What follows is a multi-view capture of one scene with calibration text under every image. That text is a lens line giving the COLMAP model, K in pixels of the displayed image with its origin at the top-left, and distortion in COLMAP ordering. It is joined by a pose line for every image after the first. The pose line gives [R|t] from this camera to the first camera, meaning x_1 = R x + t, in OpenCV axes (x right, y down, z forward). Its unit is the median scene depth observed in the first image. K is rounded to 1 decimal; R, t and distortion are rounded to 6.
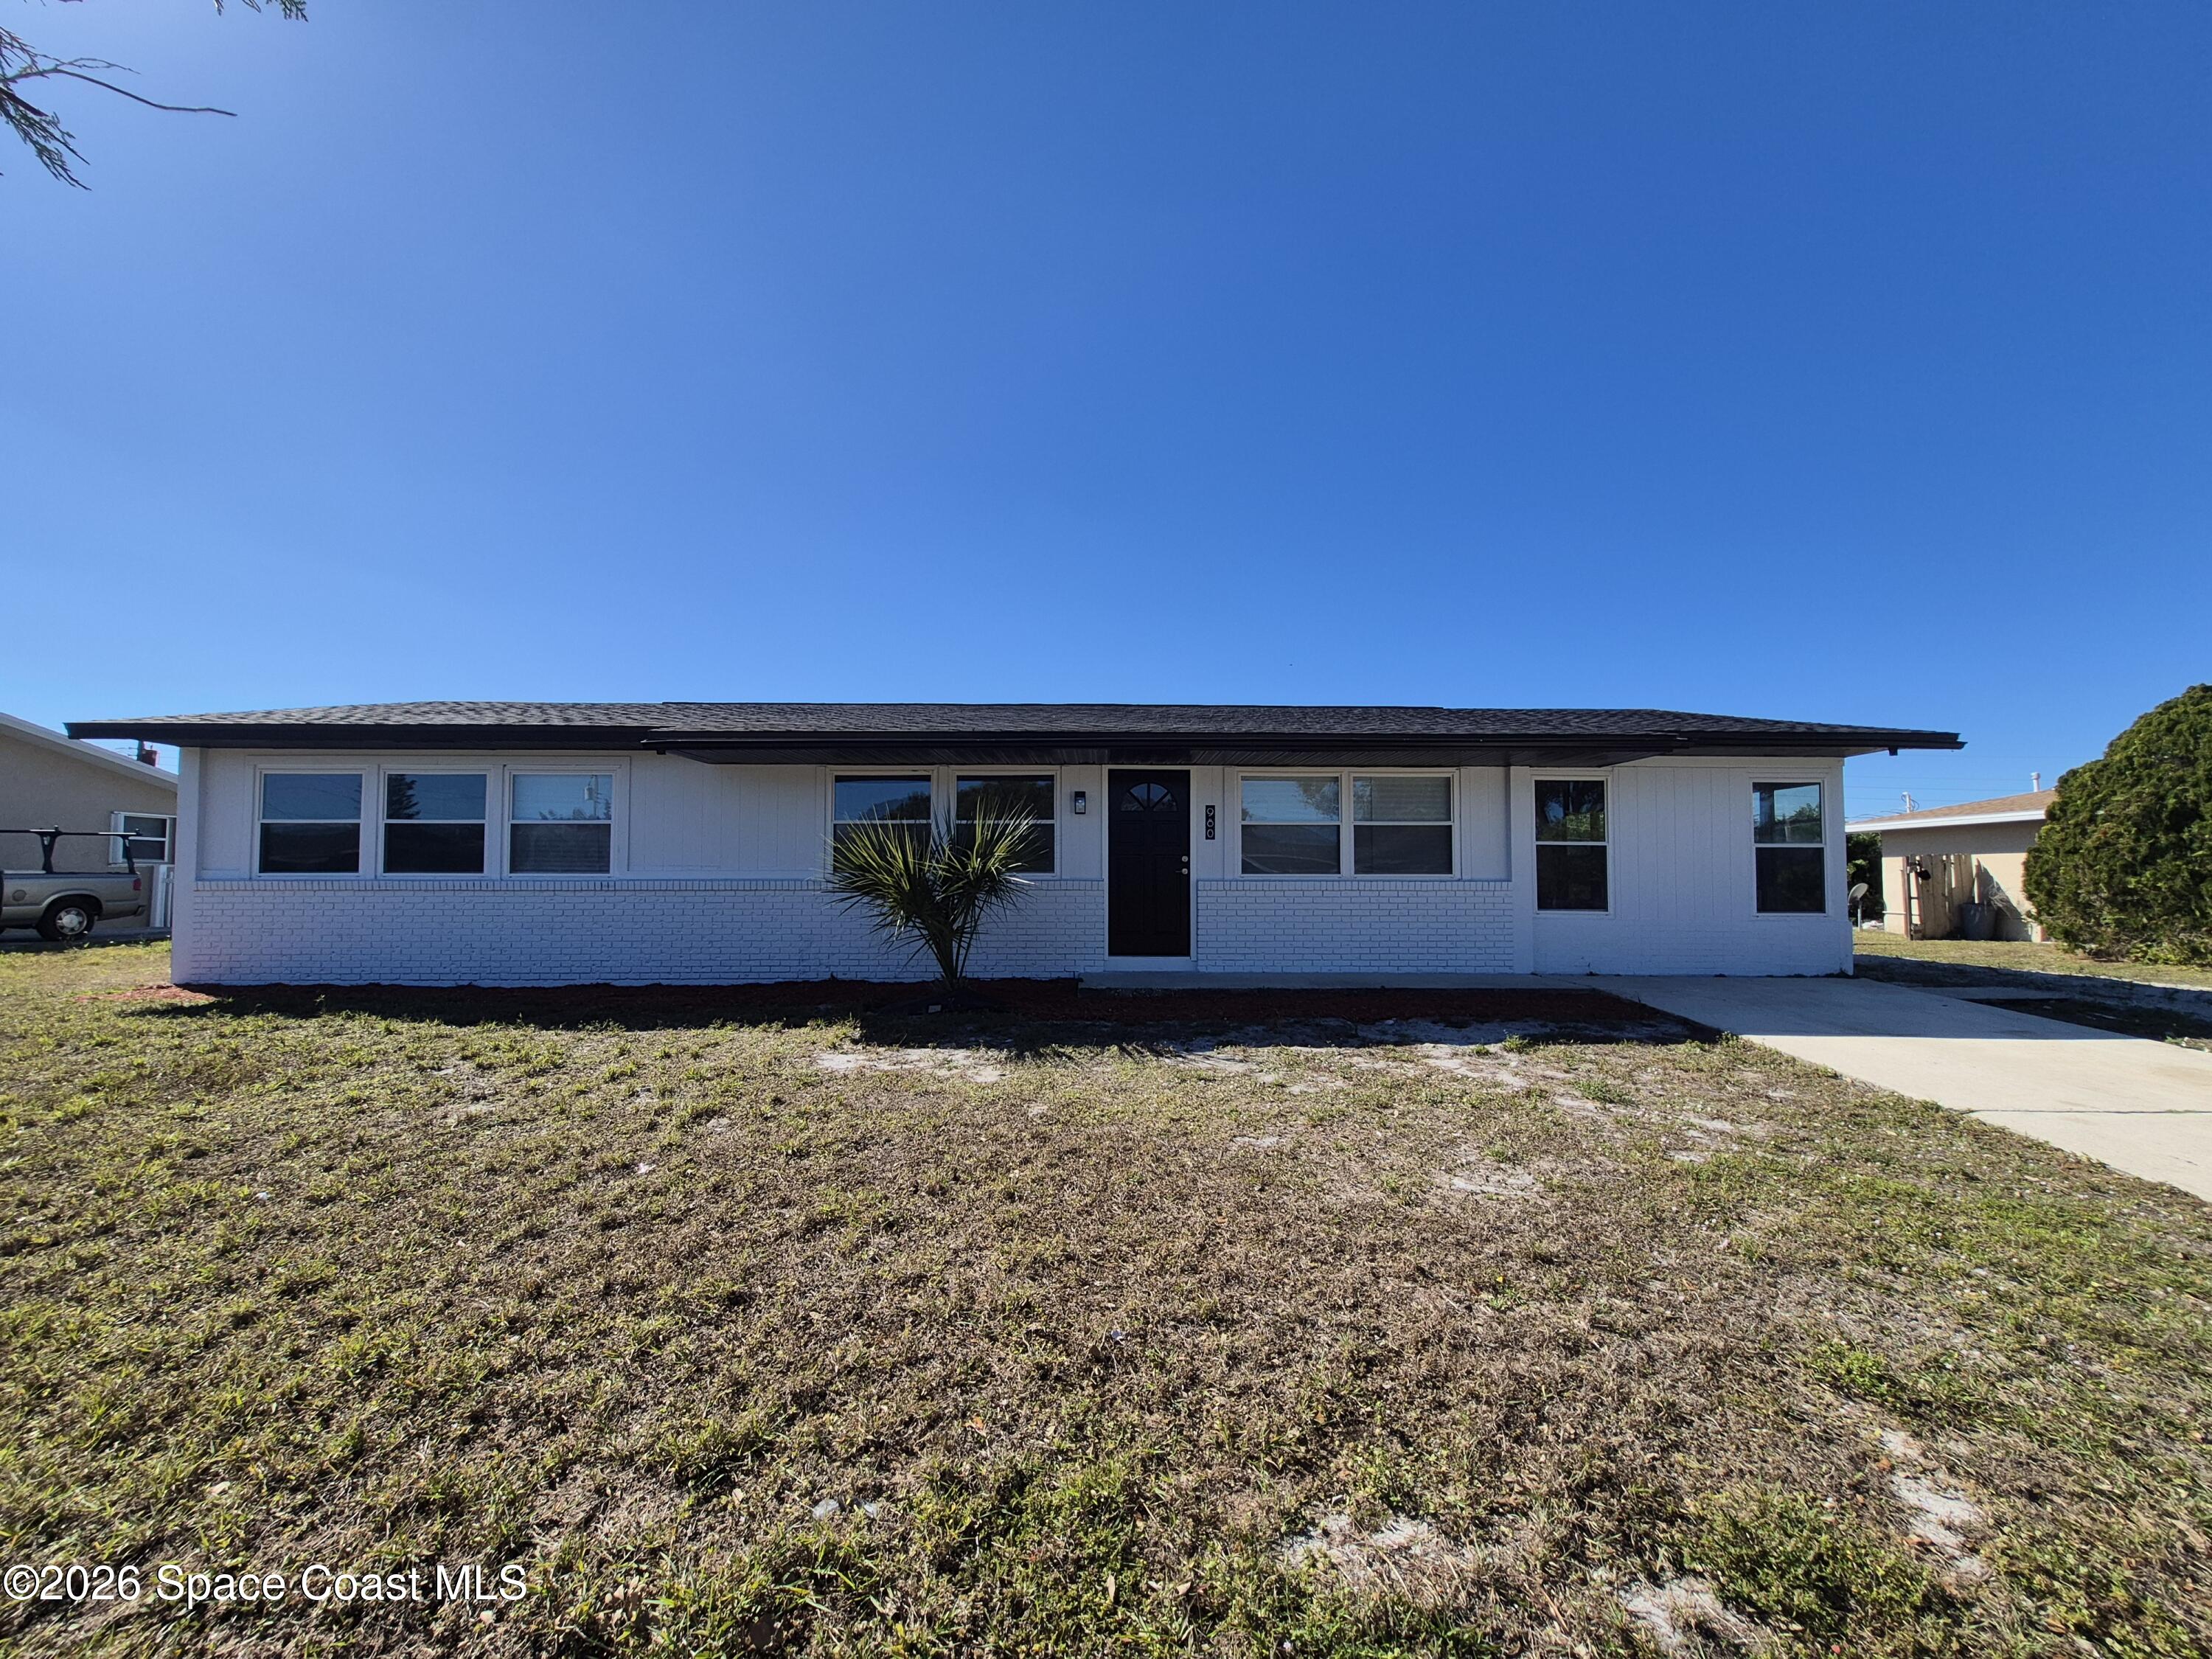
lens RADIAL K [[863.1, 0, 1100.4], [0, 863.1, 841.7], [0, 0, 1]] dist [0.002805, -0.000549]
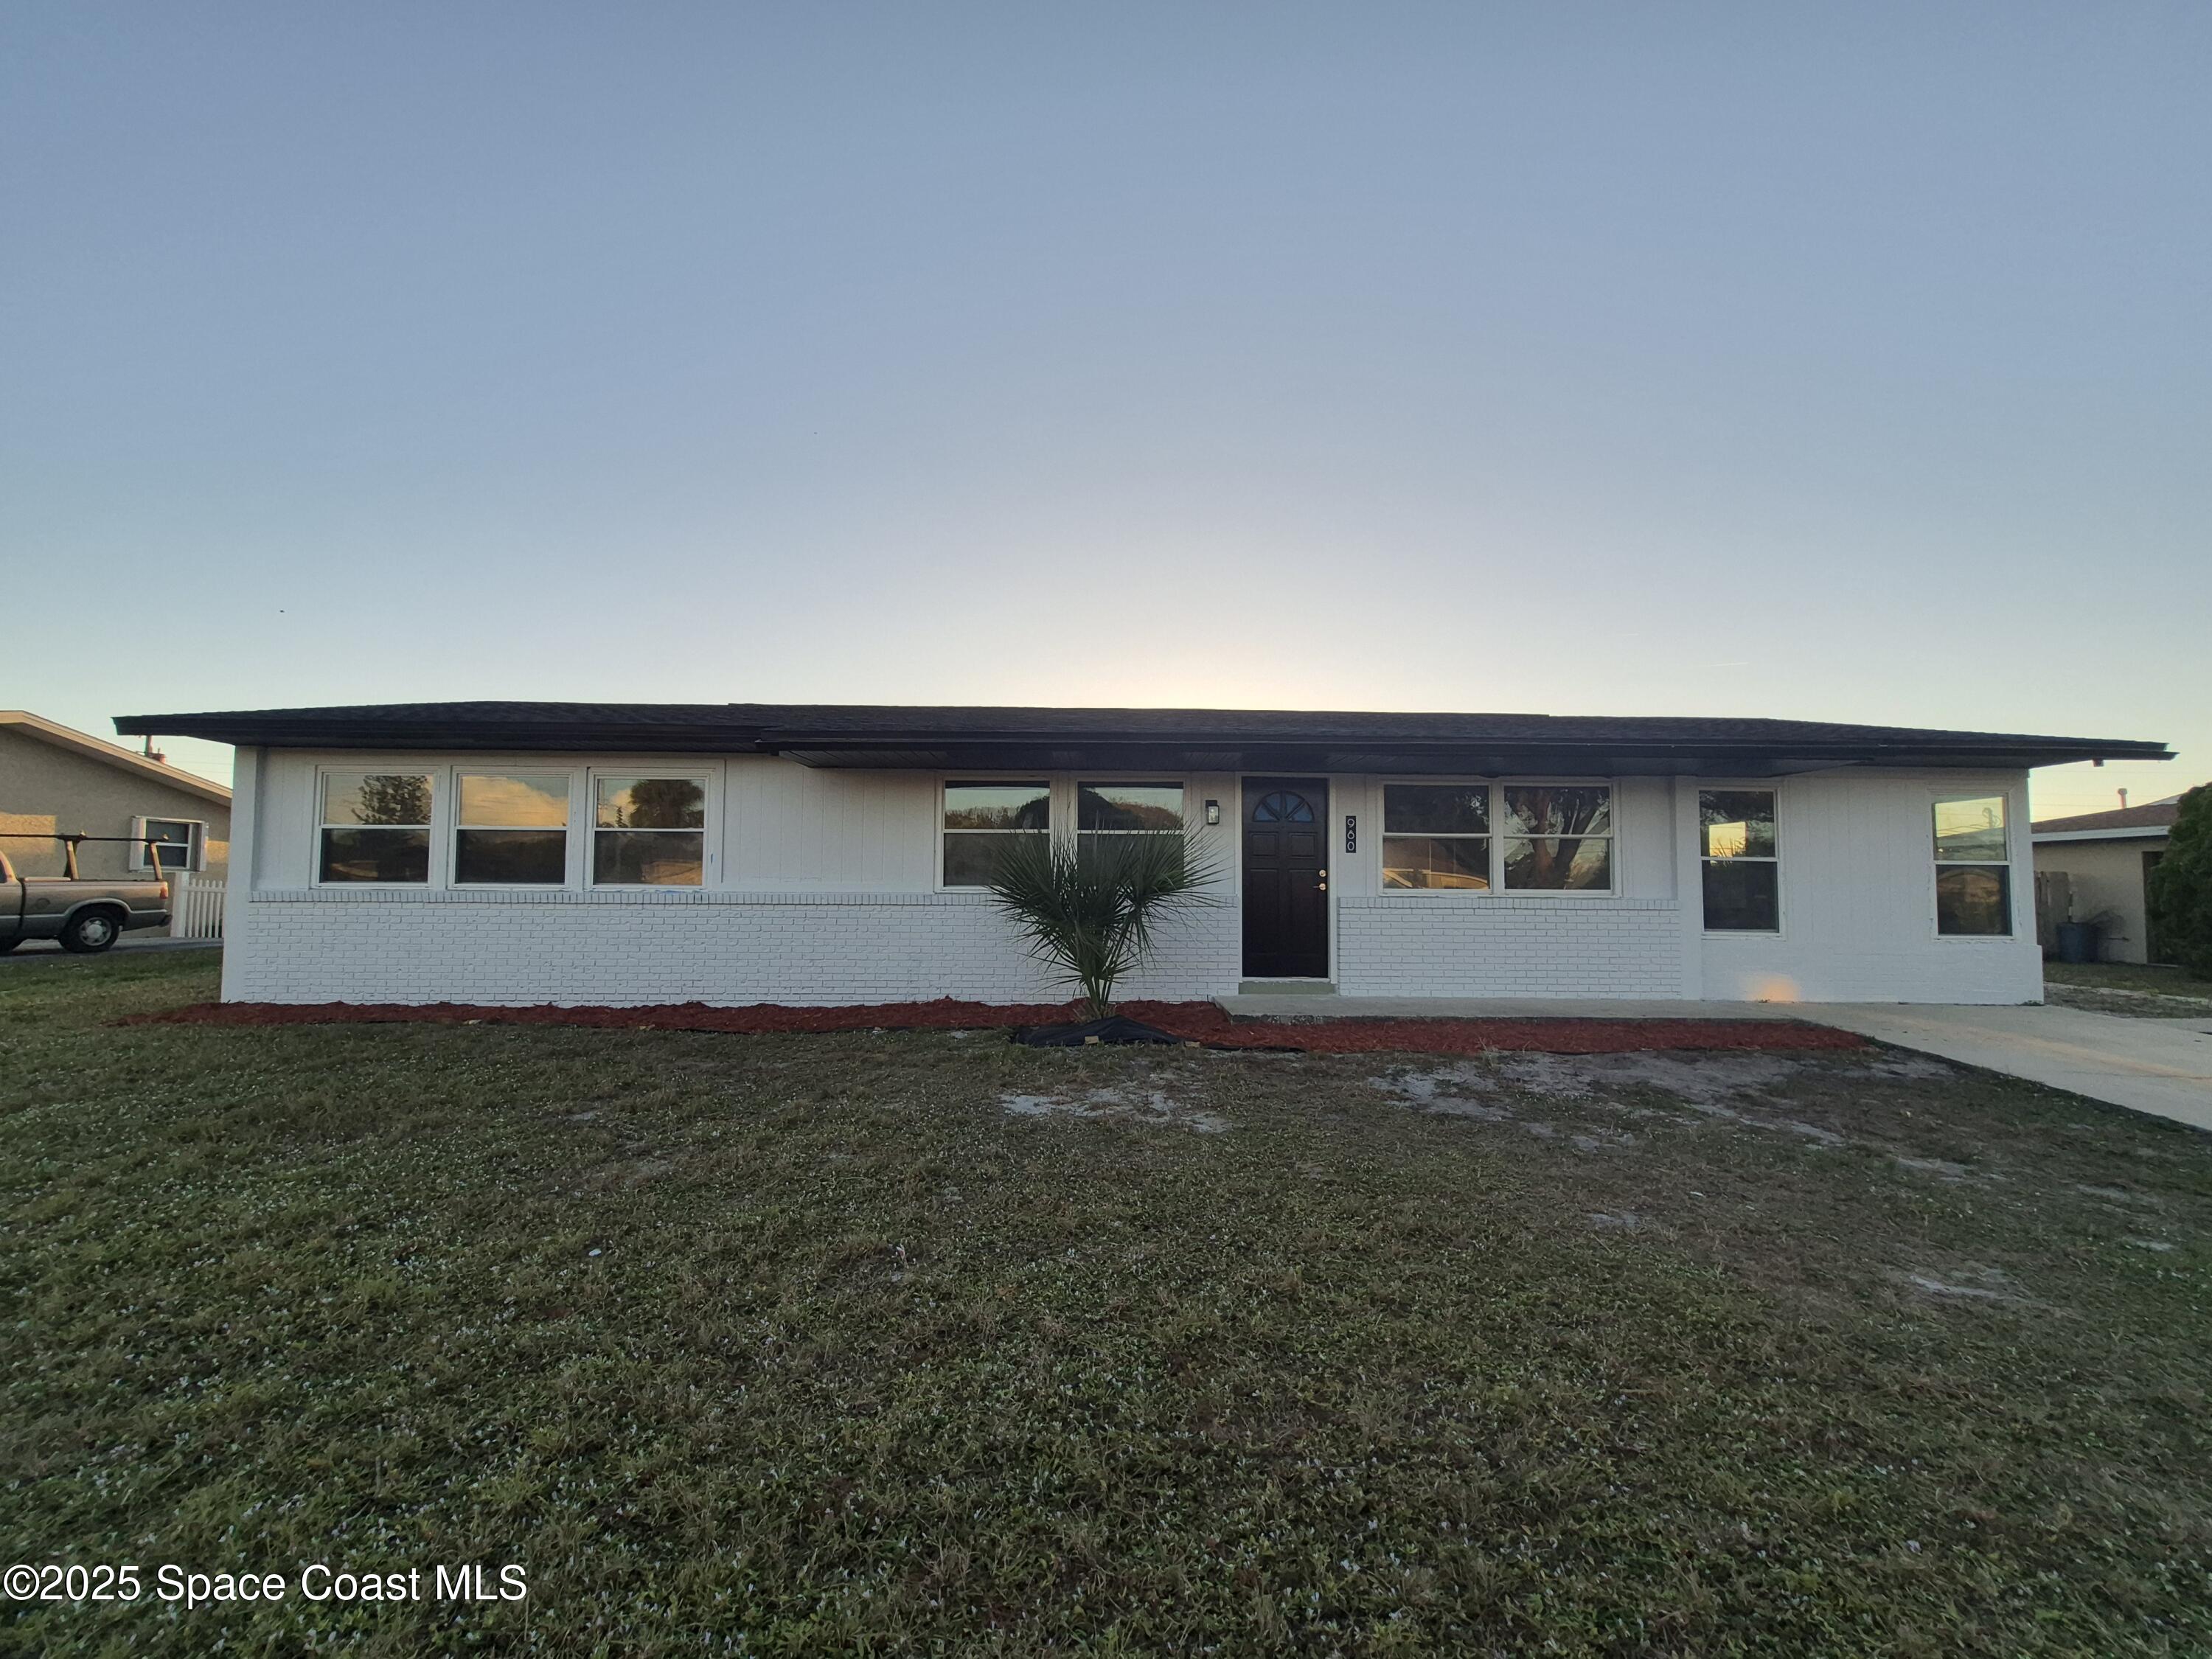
lens RADIAL K [[863.1, 0, 1099.5], [0, 863.1, 844.2], [0, 0, 1]] dist [0.002805, -0.000549]
pose [[0.999973, 0.006313, 0.003719, -0.207702], [-0.006276, 0.999933, -0.009720, -0.001454], [-0.003780, 0.009696, 0.999946, 0.107656]]
